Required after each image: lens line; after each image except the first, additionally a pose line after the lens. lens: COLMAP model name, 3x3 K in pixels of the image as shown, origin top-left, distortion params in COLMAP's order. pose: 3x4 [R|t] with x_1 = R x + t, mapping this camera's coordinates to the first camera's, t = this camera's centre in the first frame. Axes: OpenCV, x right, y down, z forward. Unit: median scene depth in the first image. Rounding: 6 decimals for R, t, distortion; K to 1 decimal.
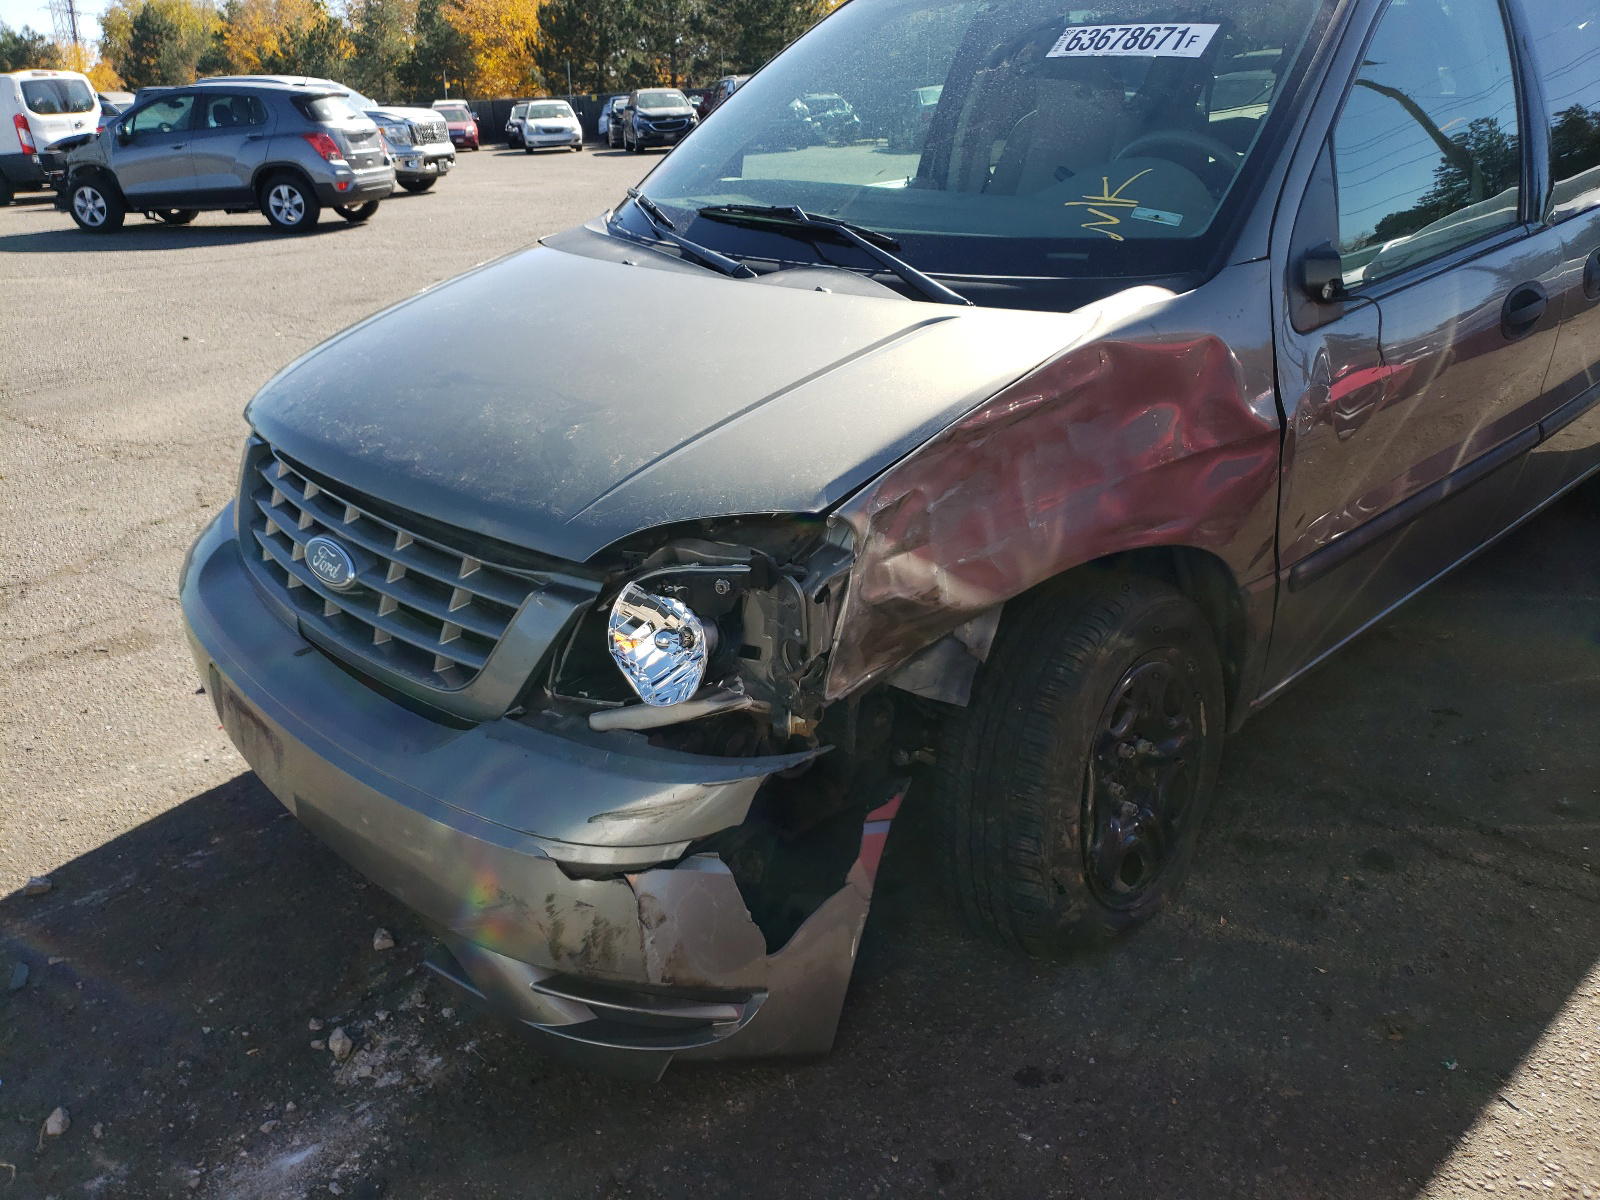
lens RADIAL K [[1203.6, 0, 778.7], [0, 1203.6, 601.1], [0, 0, 1]] dist [-0.005642, 0.004337]
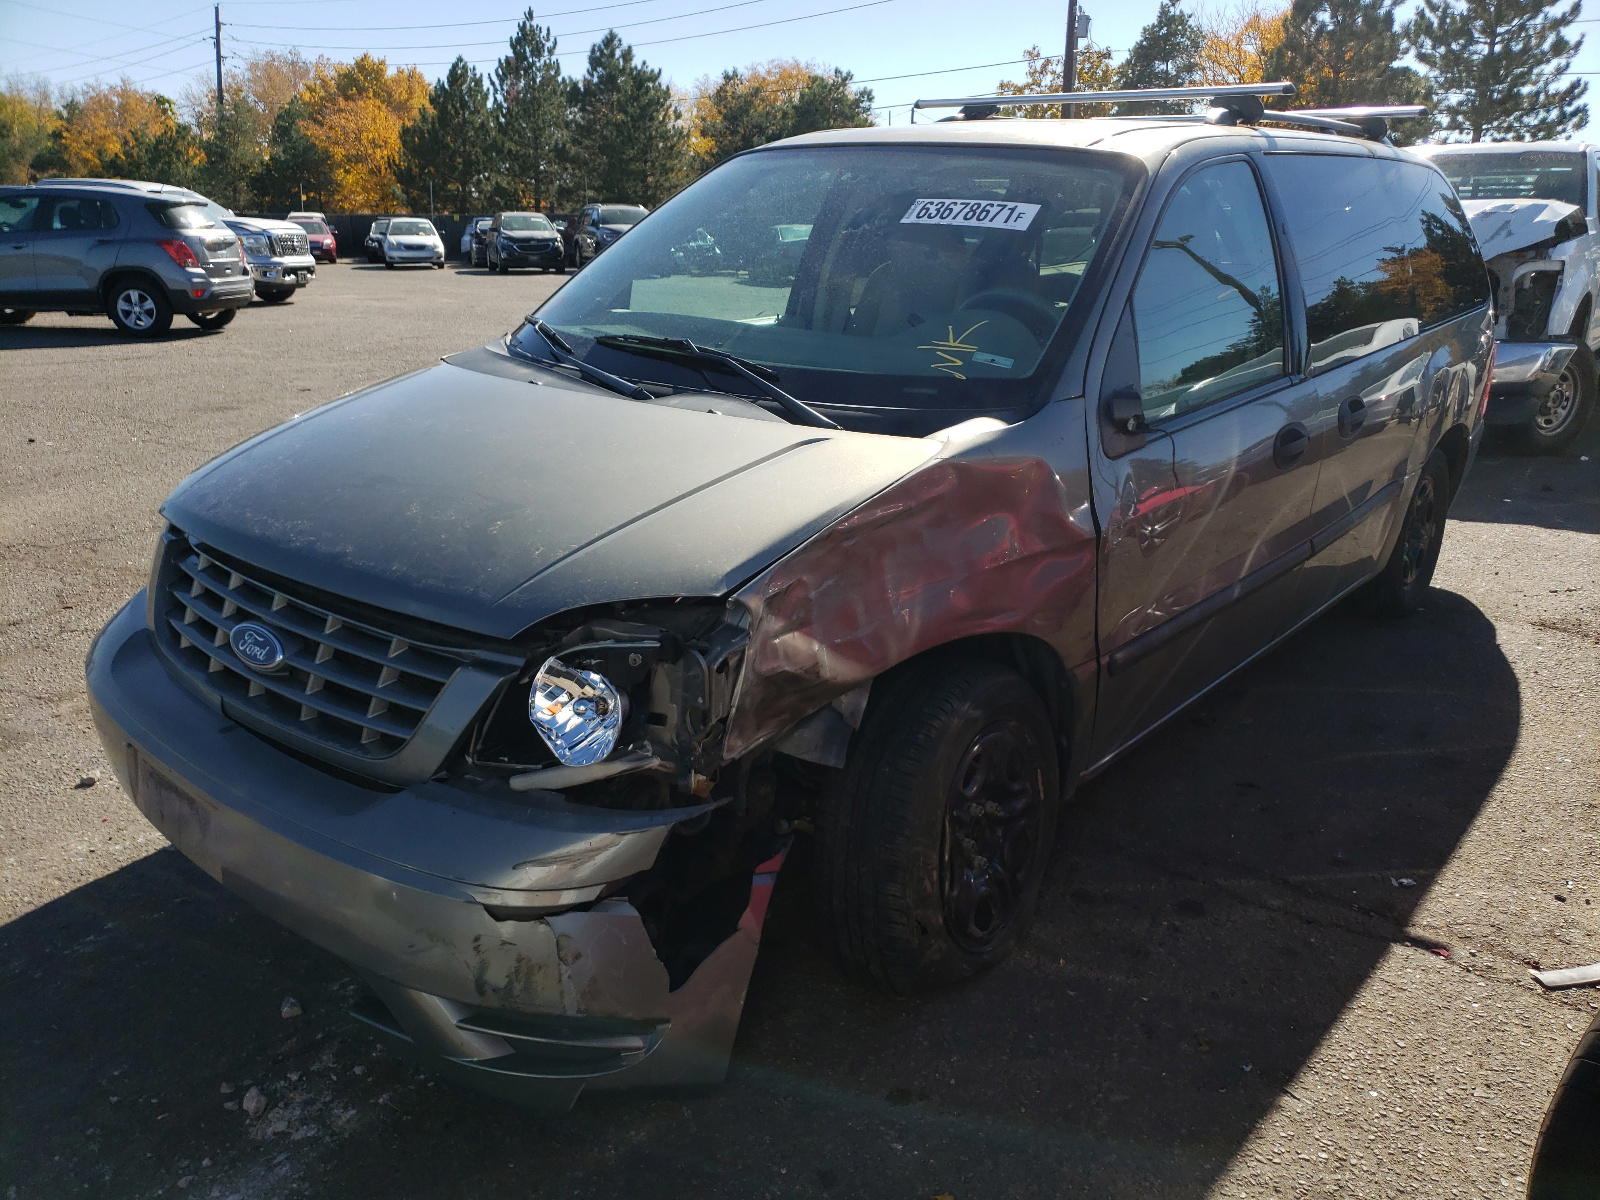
lens RADIAL K [[1215.5, 0, 800.0], [0, 1215.5, 600.0], [0, 0, 1]] dist [-0.000296, -0.009372]
pose [[0.990795, 0.008408, 0.135110, -0.036315], [0.005066, 0.995067, -0.099076, 0.035613], [-0.135276, 0.098848, 0.985865, -0.138383]]
